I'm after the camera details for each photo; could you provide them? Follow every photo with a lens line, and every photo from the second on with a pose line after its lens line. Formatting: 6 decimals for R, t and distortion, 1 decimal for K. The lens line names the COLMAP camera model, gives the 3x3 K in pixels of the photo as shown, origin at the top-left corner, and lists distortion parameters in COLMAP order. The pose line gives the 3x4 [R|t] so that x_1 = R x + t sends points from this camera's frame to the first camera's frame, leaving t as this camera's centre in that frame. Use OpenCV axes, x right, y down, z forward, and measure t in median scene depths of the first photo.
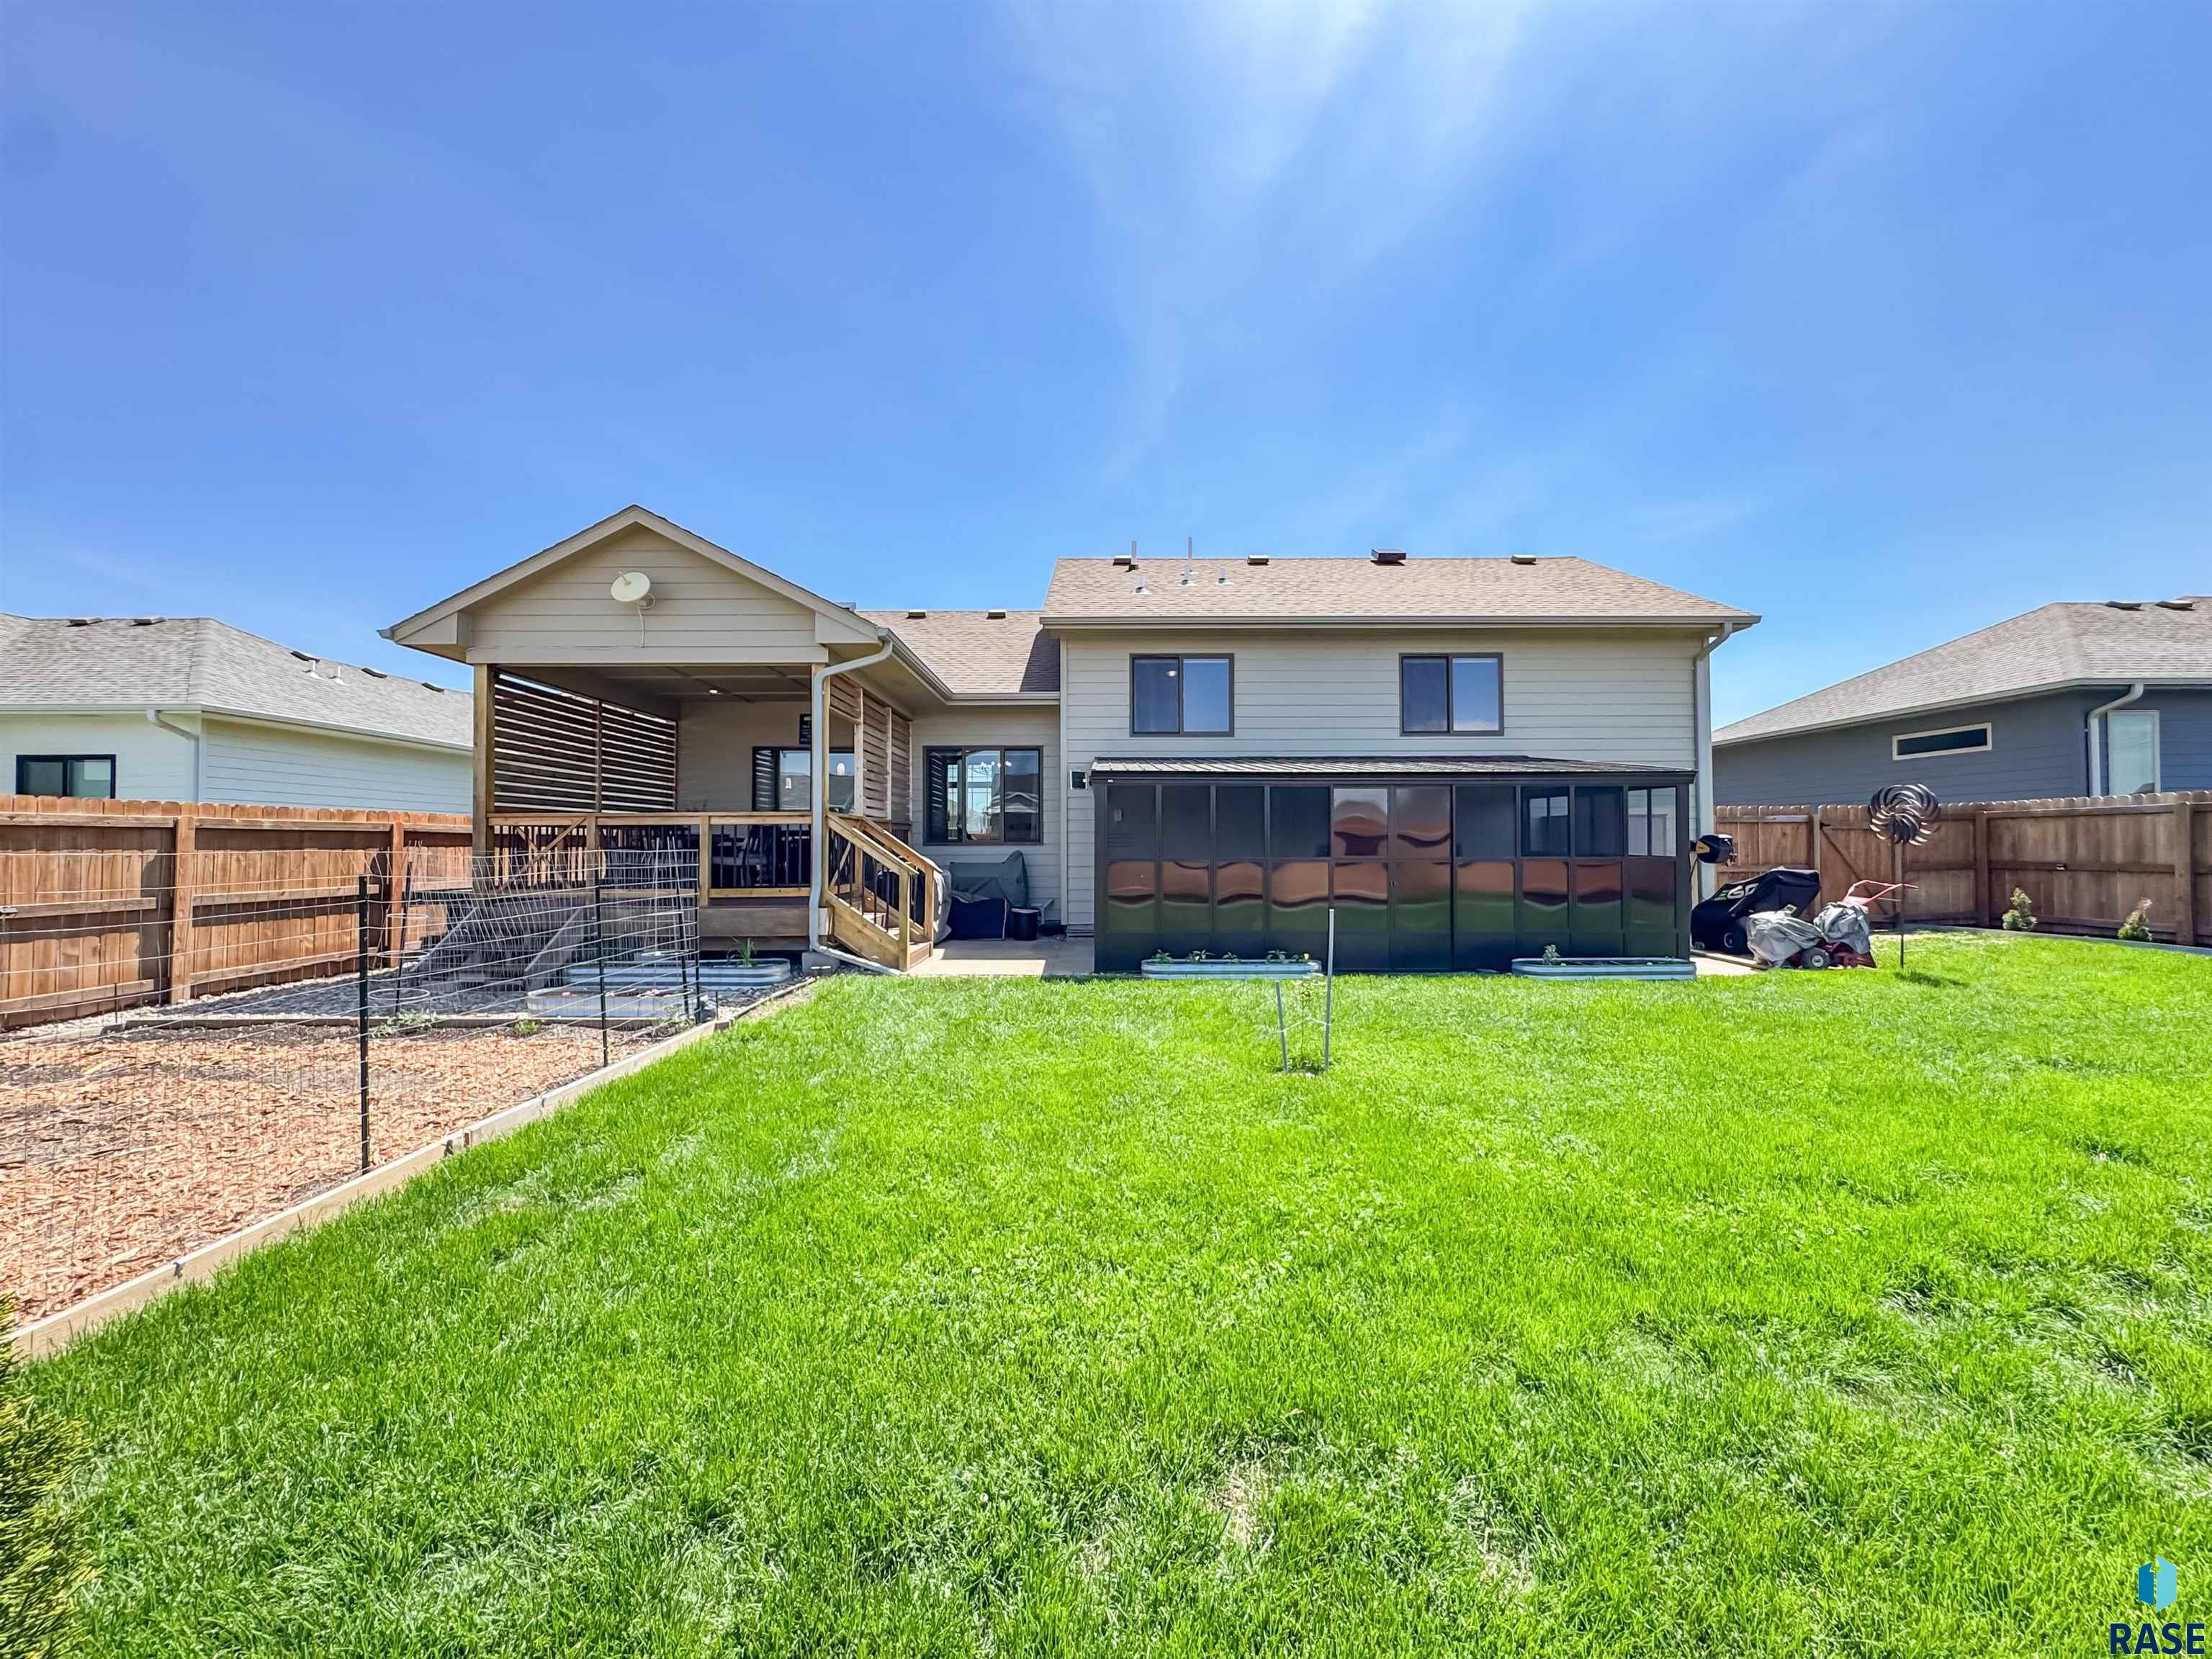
lens RADIAL K [[886.2, 0, 1106.0], [0, 886.2, 829.5], [0, 0, 1]] dist [0.000571, 0.000112]
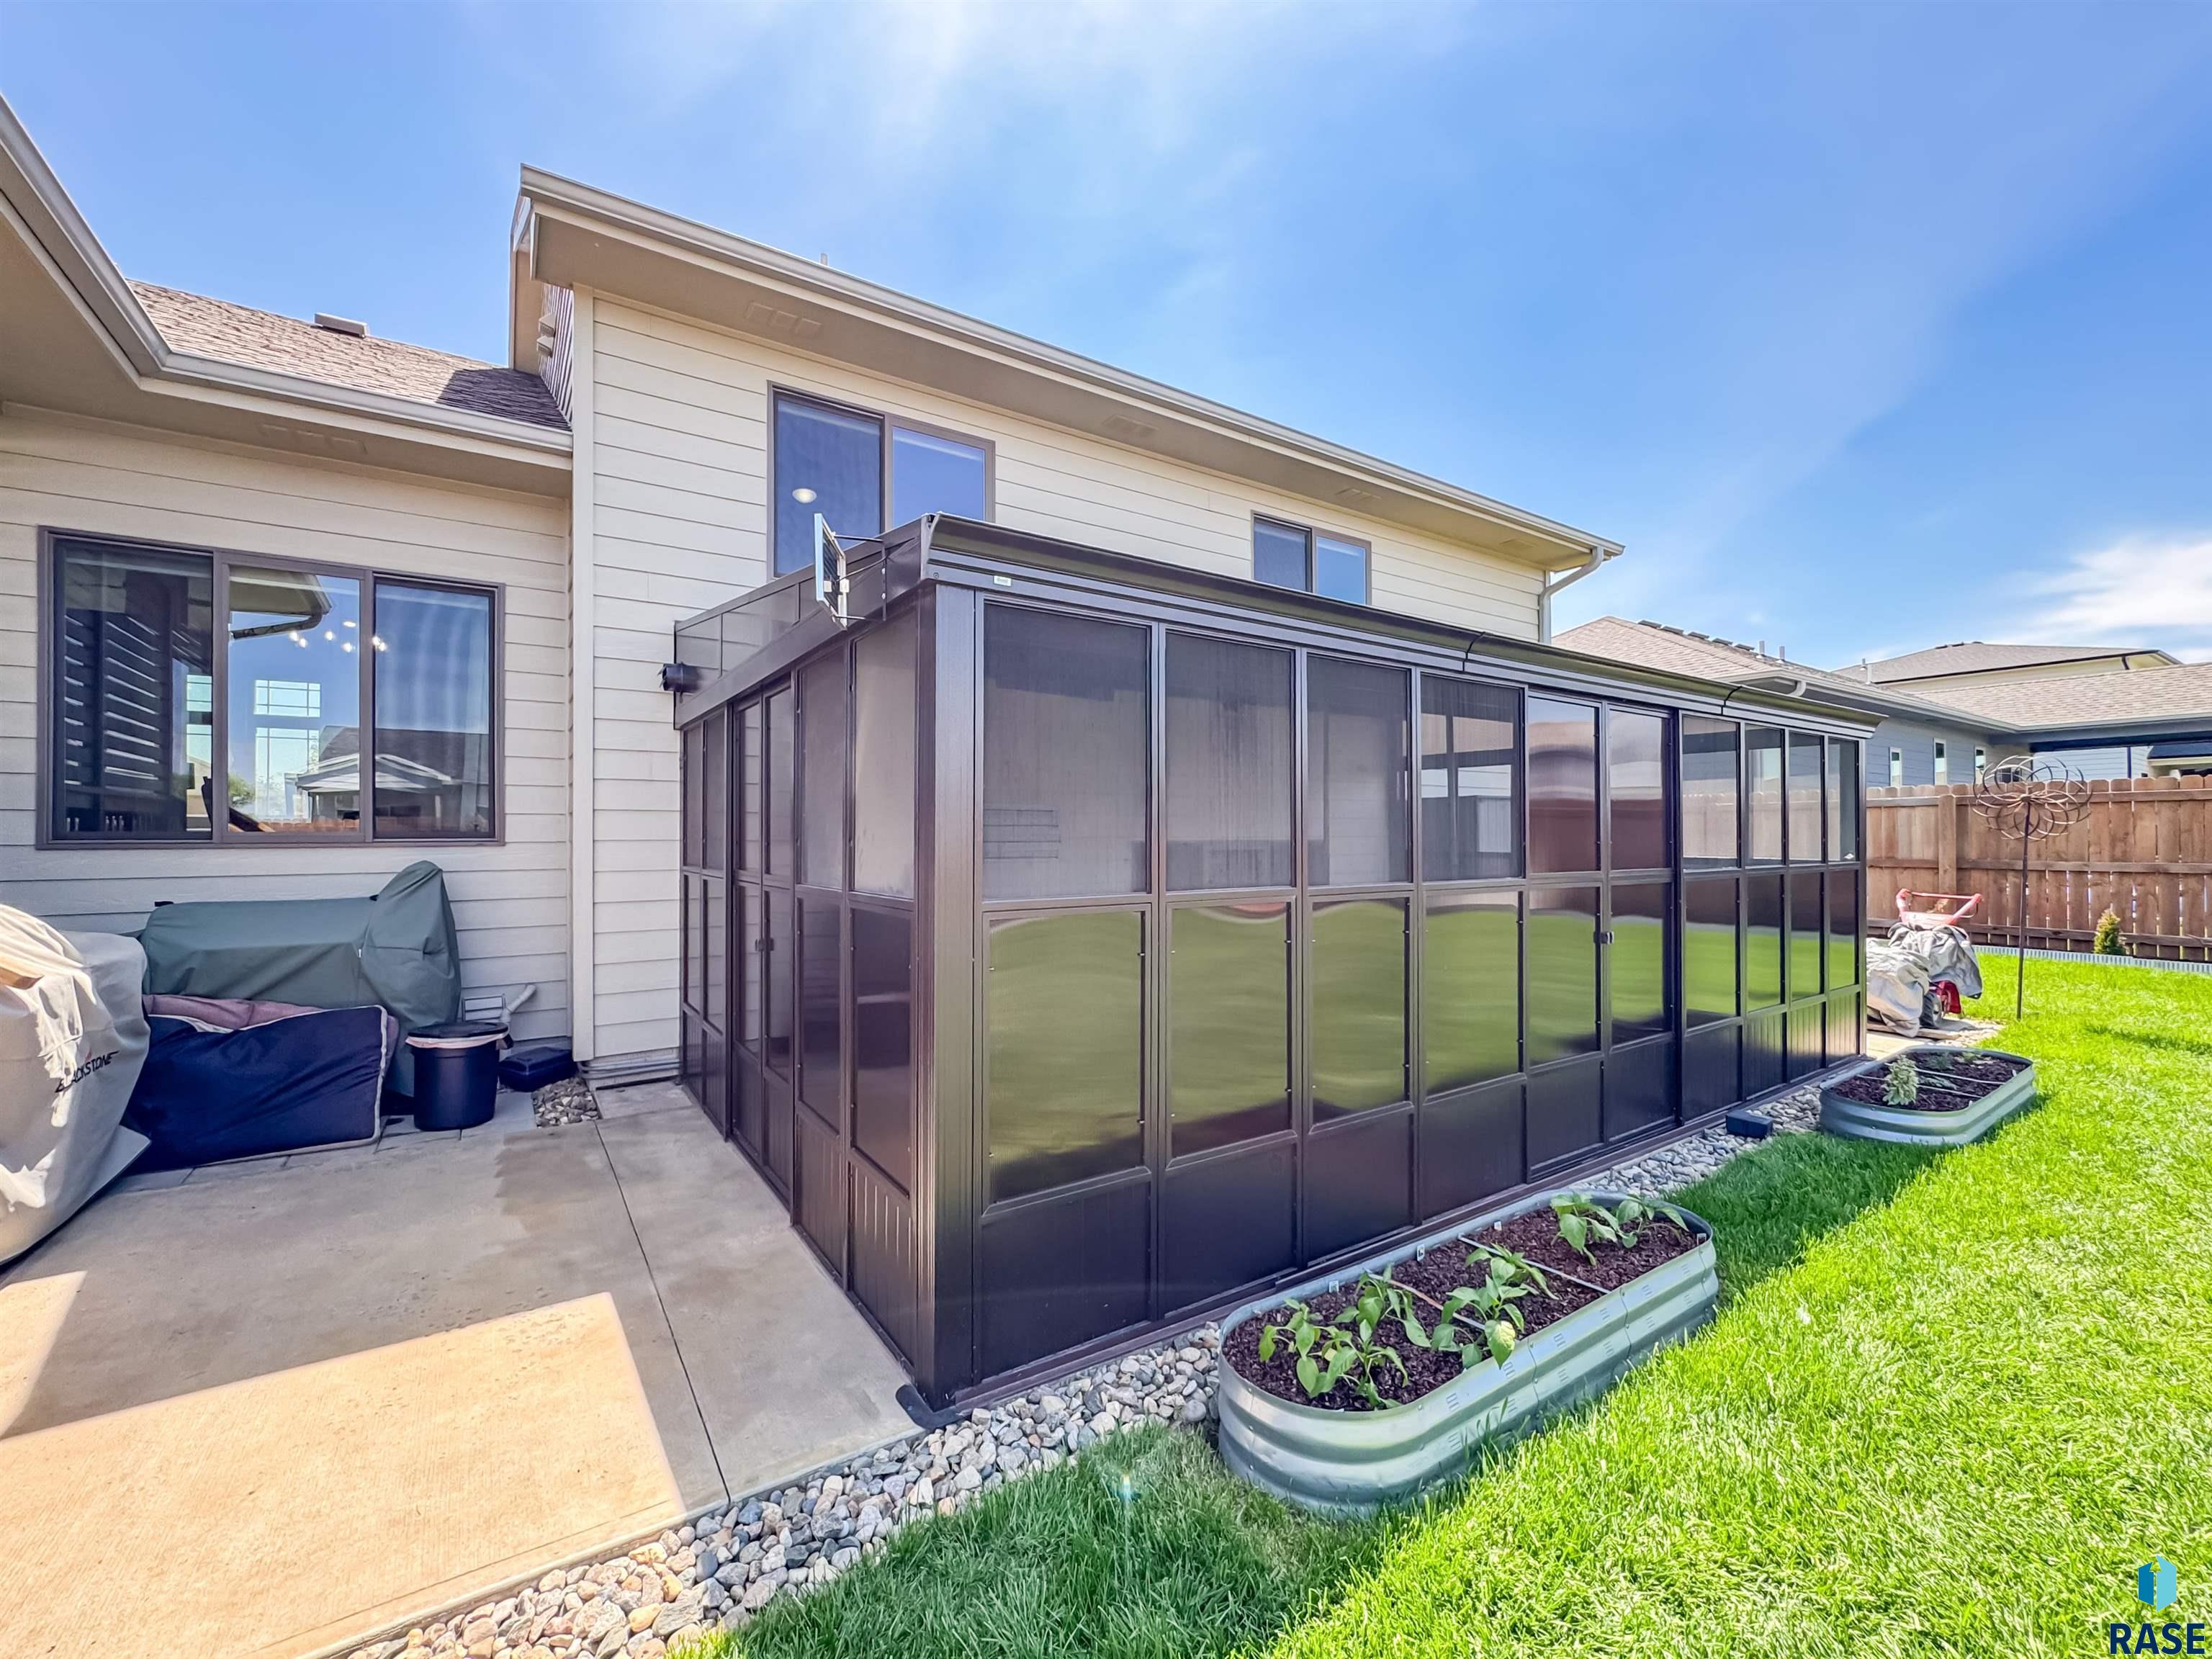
lens RADIAL K [[909.5, 0, 1106.0], [0, 909.5, 829.5], [0, 0, 1]] dist [-0.001684, -0.000193]
pose [[0.833487, 0.003534, 0.552527, -0.082945], [-0.006276, 0.999976, 0.003071, 0.008778], [-0.552503, -0.006028, 0.833489, 0.618963]]
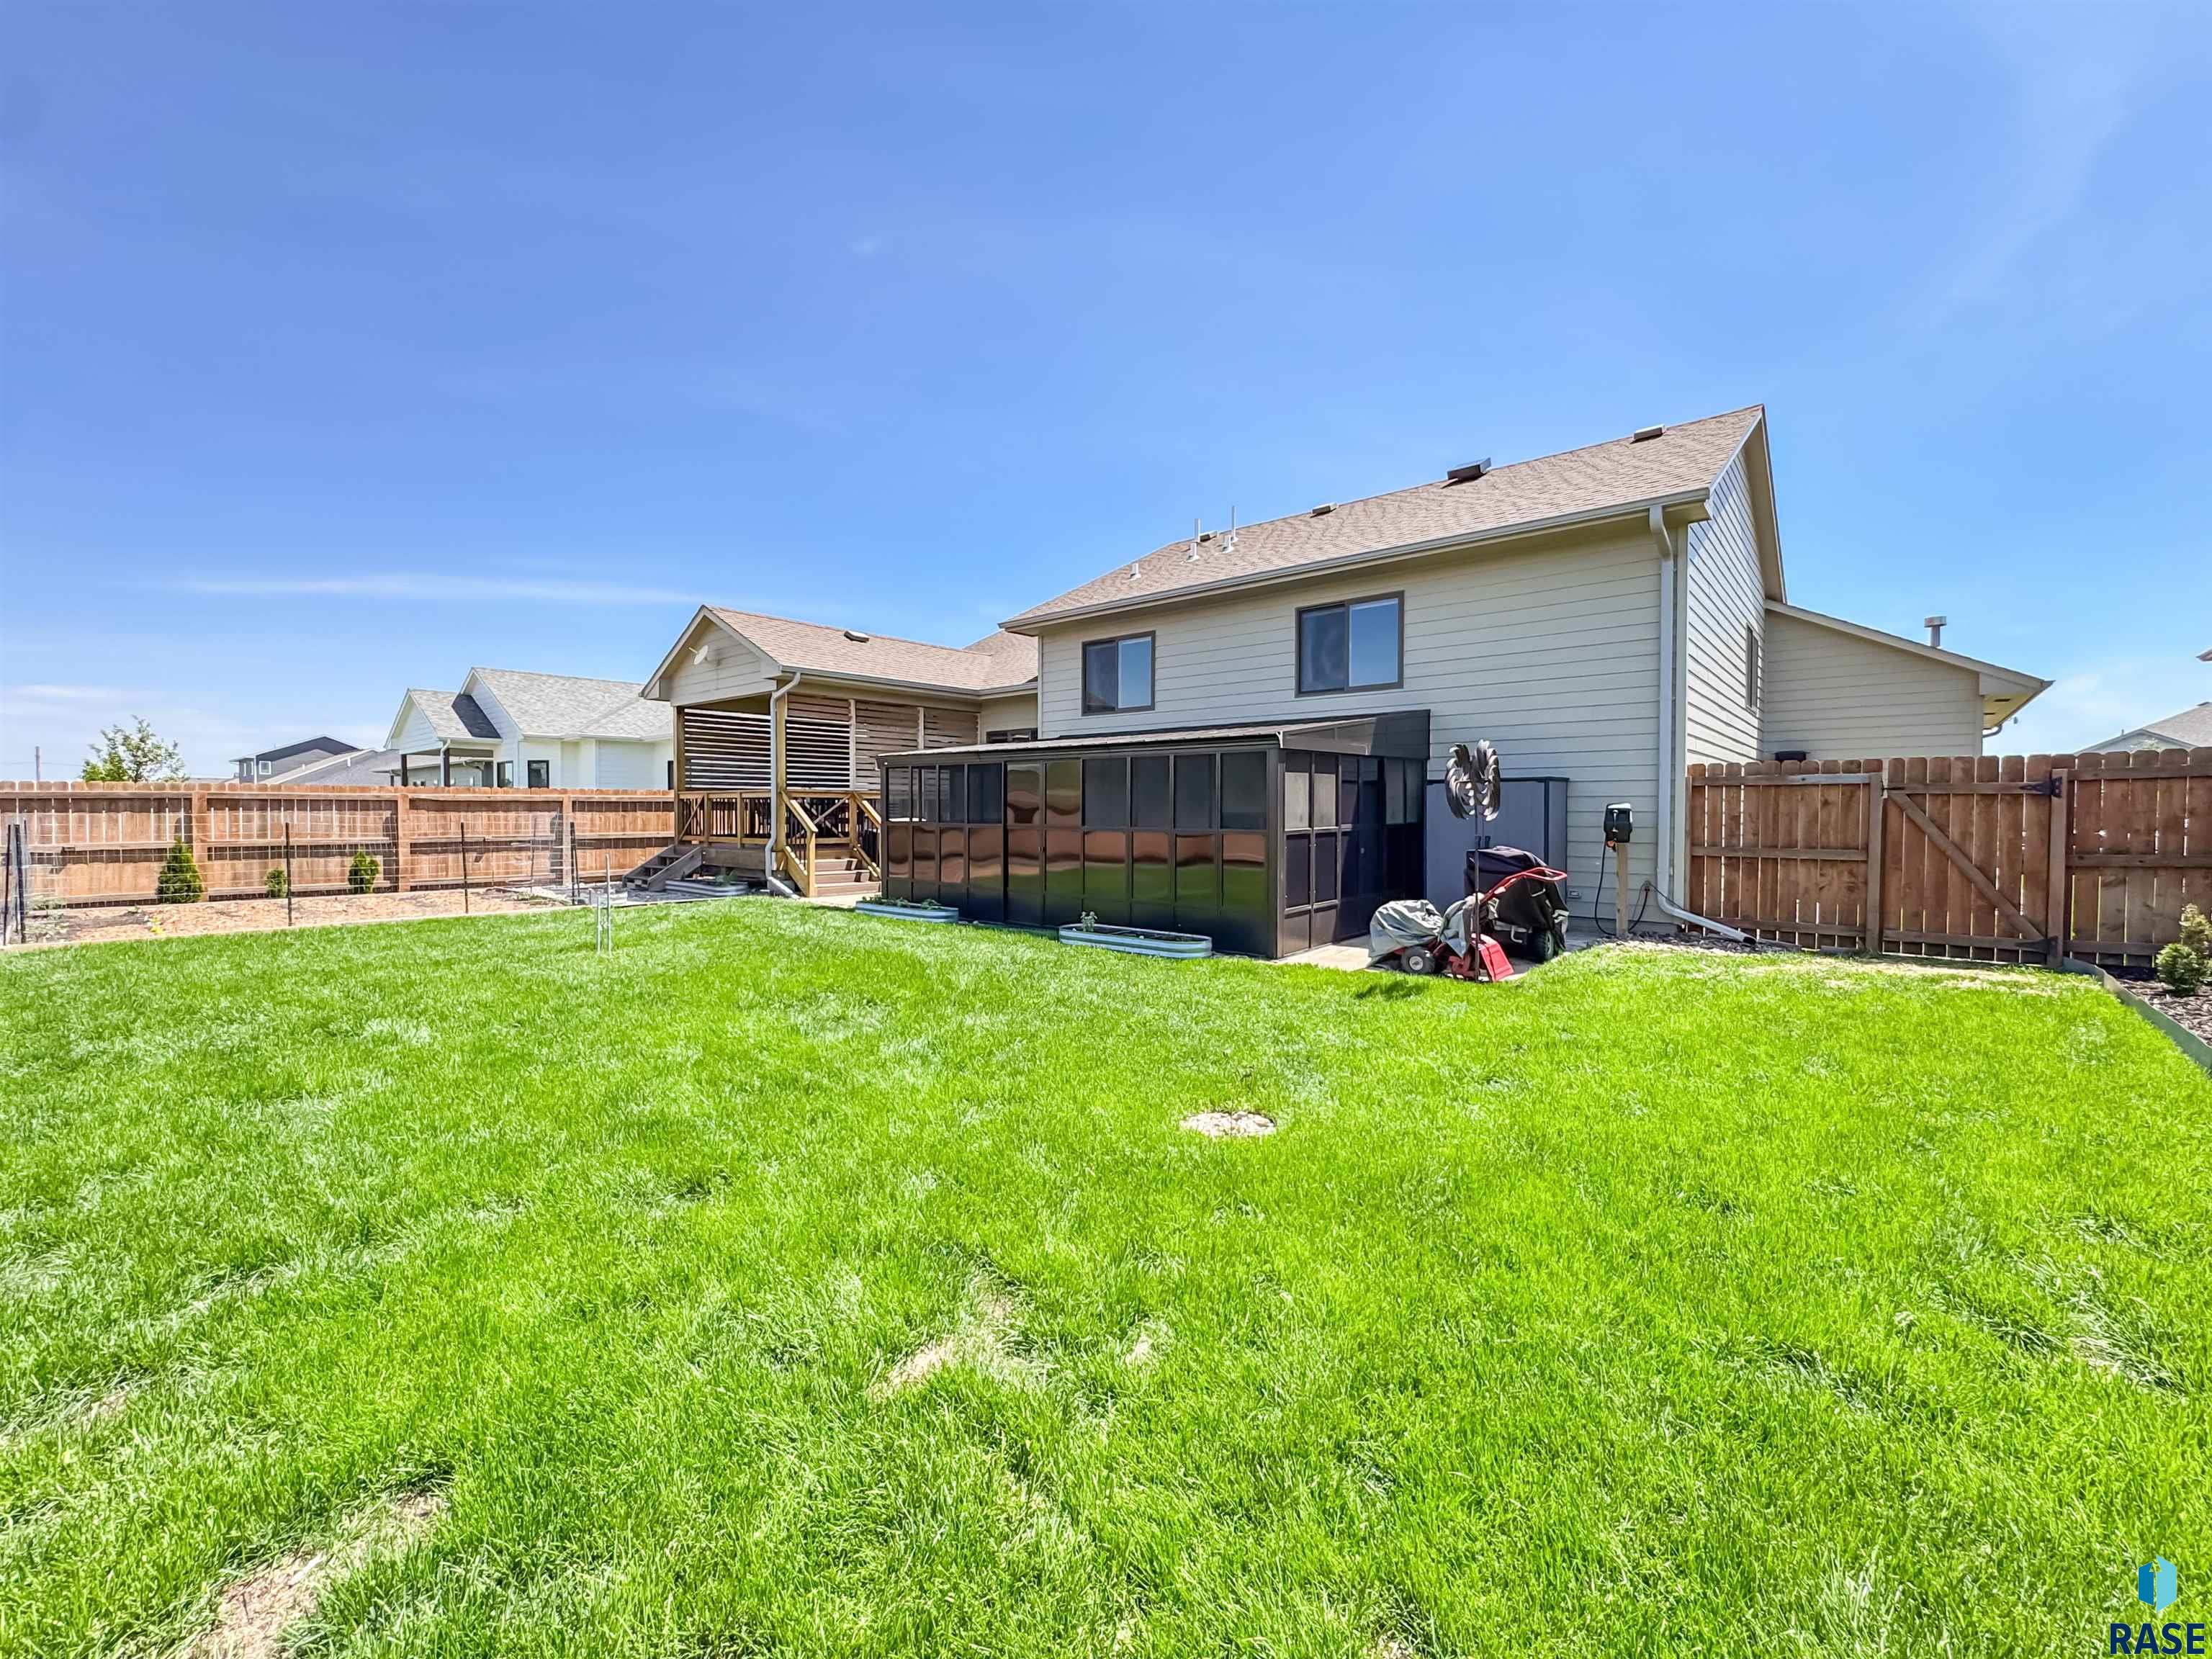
lens RADIAL K [[909.5, 0, 1106.0], [0, 909.5, 829.5], [0, 0, 1]] dist [-0.001684, -0.000193]
pose [[0.754156, 0.019350, -0.656410, 0.895712], [0.006834, 0.999280, 0.037308, -0.004186], [0.656659, -0.032622, 0.753481, 0.158380]]
